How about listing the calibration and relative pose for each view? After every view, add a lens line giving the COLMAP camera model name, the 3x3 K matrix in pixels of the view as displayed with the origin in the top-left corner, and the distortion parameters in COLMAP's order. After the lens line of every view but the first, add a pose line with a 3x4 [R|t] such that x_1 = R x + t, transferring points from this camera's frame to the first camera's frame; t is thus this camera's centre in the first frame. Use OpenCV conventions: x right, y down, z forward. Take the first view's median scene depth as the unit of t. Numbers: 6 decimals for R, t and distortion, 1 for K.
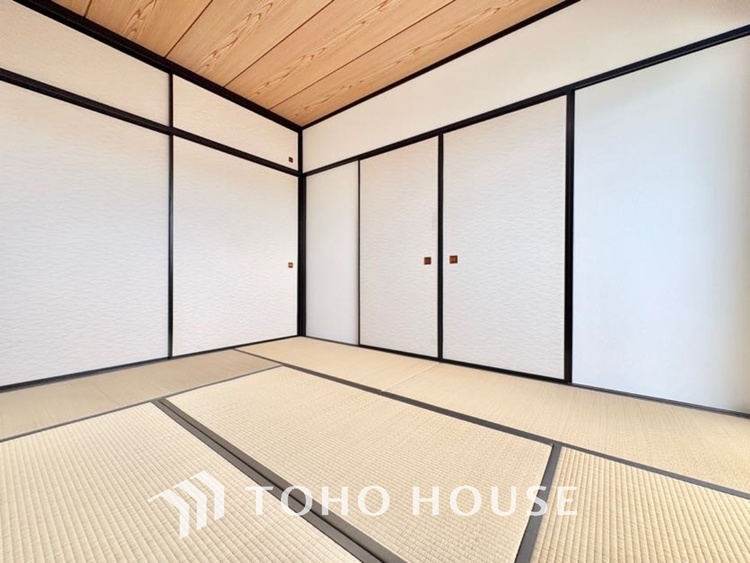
lens RADIAL K [[301.1, 0, 375.0], [0, 301.1, 281.5], [0, 0, 1]] dist [-0.001712, -0.000275]
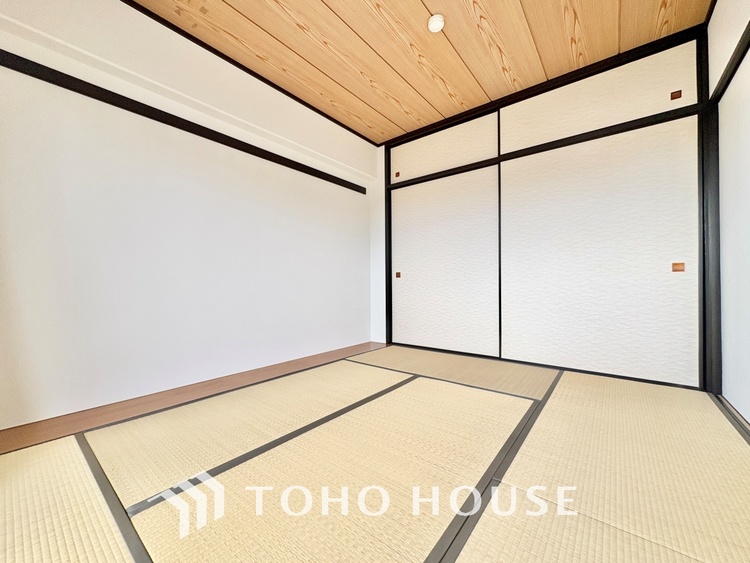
lens RADIAL K [[301.1, 0, 375.0], [0, 301.1, 281.5], [0, 0, 1]] dist [-0.001712, -0.000275]
pose [[-0.018090, -0.028138, -0.999440, 0.457909], [-0.016741, 0.999472, -0.027836, 0.001607], [0.999696, 0.016228, -0.018552, 0.559812]]
